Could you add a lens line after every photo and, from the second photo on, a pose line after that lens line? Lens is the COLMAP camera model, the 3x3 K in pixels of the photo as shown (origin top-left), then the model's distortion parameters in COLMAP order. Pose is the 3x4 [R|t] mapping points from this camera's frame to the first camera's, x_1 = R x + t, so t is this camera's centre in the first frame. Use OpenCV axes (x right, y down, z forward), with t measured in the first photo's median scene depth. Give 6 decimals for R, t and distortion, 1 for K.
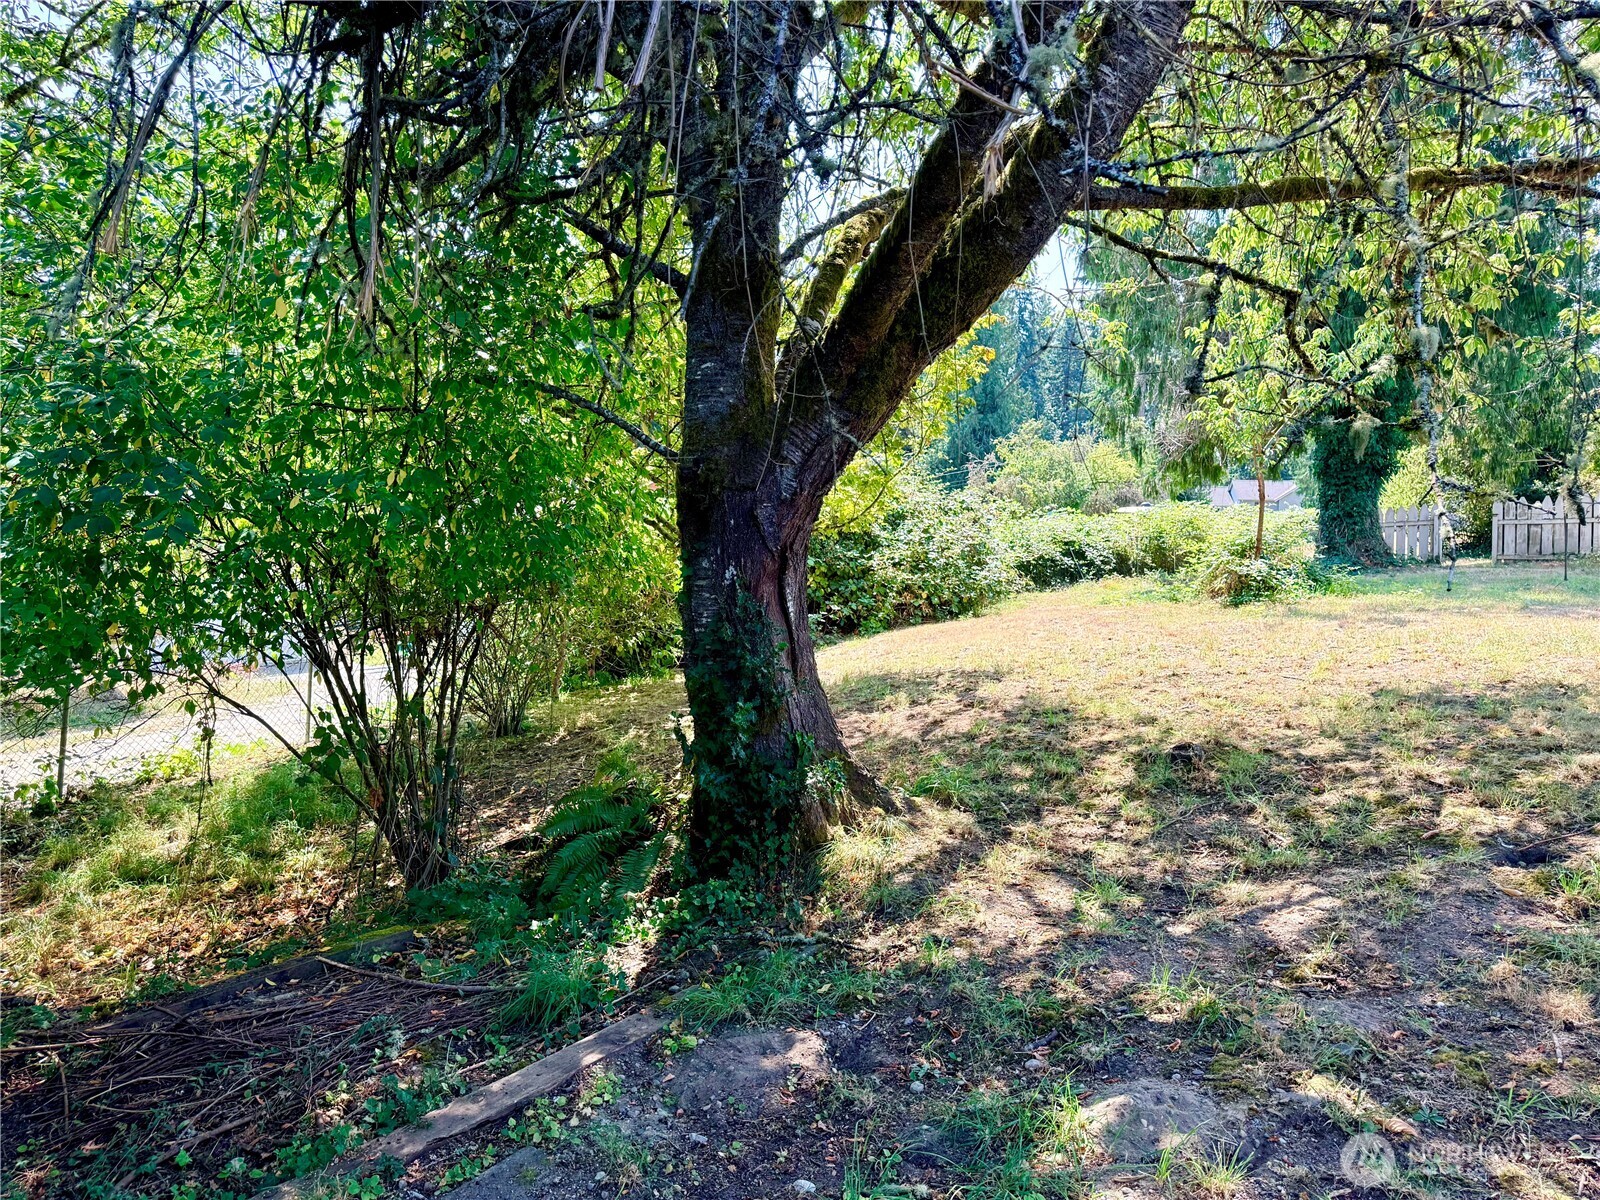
lens RADIAL K [[1125.6, 0, 800.6], [0, 1125.6, 602.4], [0, 0, 1]] dist [0.003400, -0.000151]
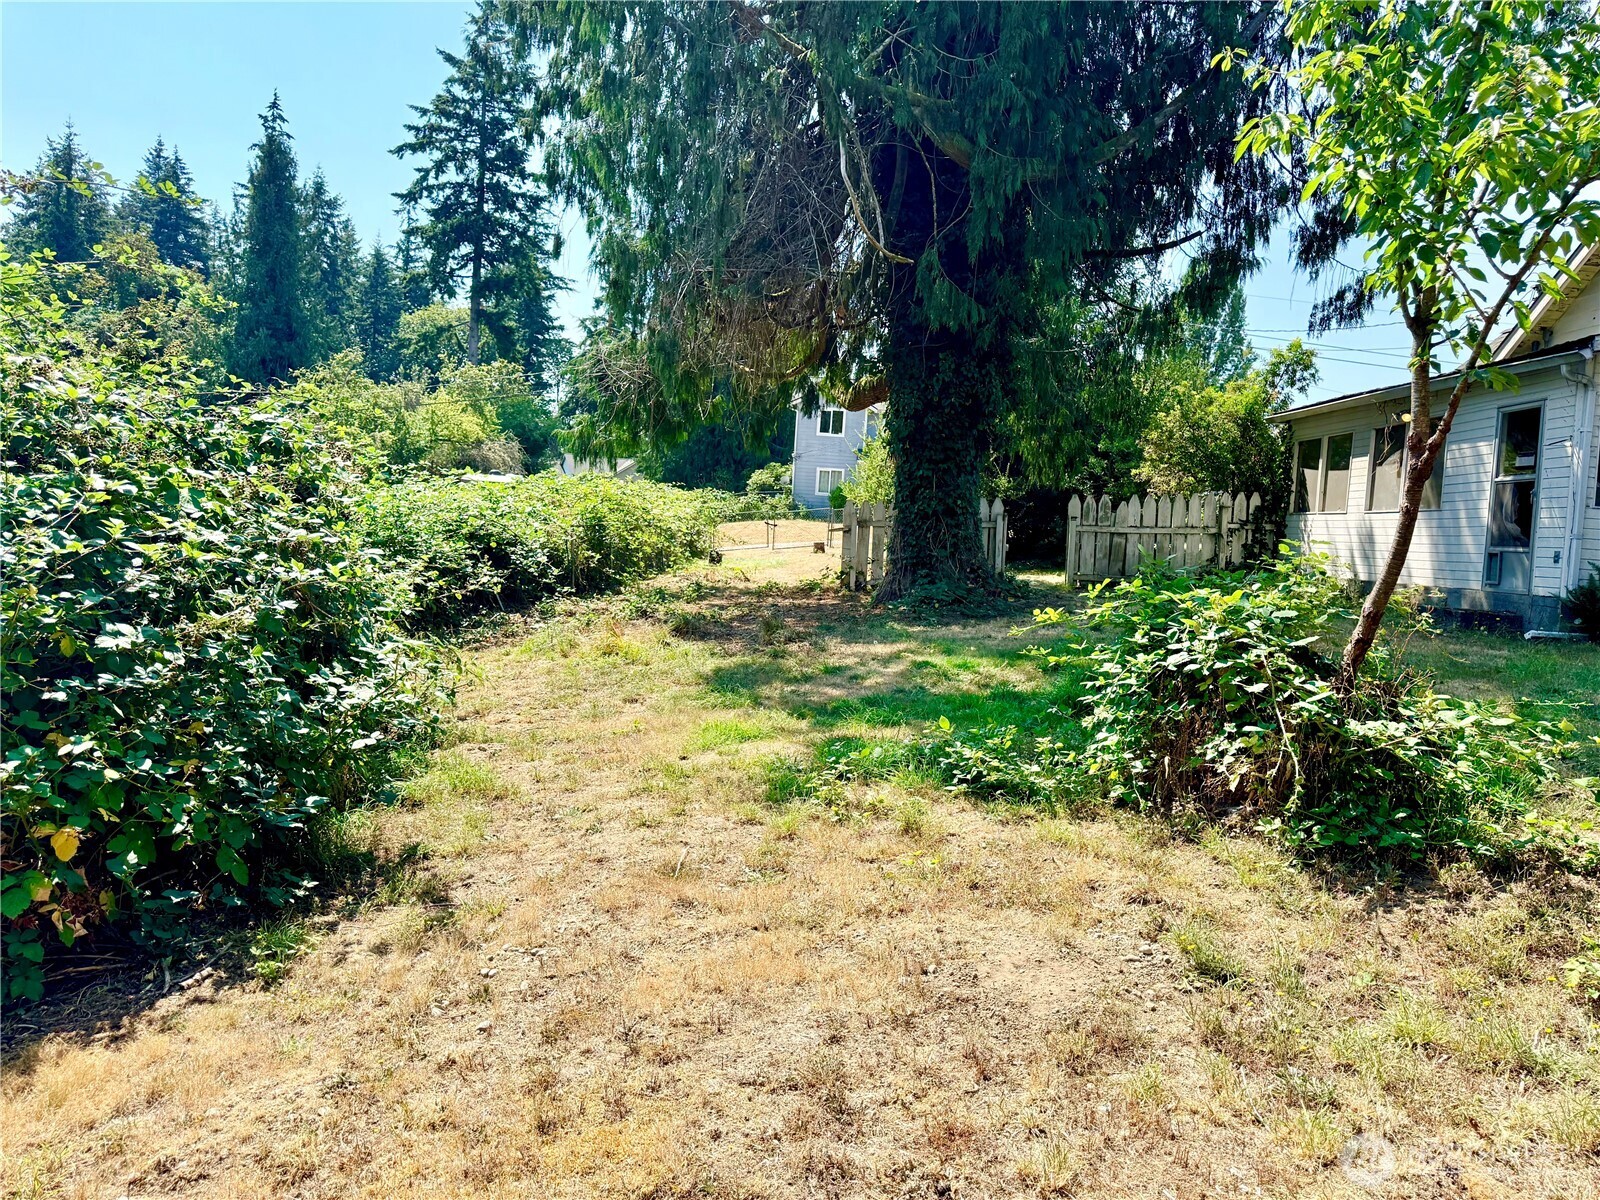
lens RADIAL K [[1125.6, 0, 801.1], [0, 1125.6, 596.0], [0, 0, 1]] dist [0.003400, -0.000151]
pose [[0.825412, -0.011578, 0.564412, 0.088497], [-0.002232, 0.999715, 0.023772, -0.047973], [-0.564526, -0.020882, 0.825151, 0.637497]]
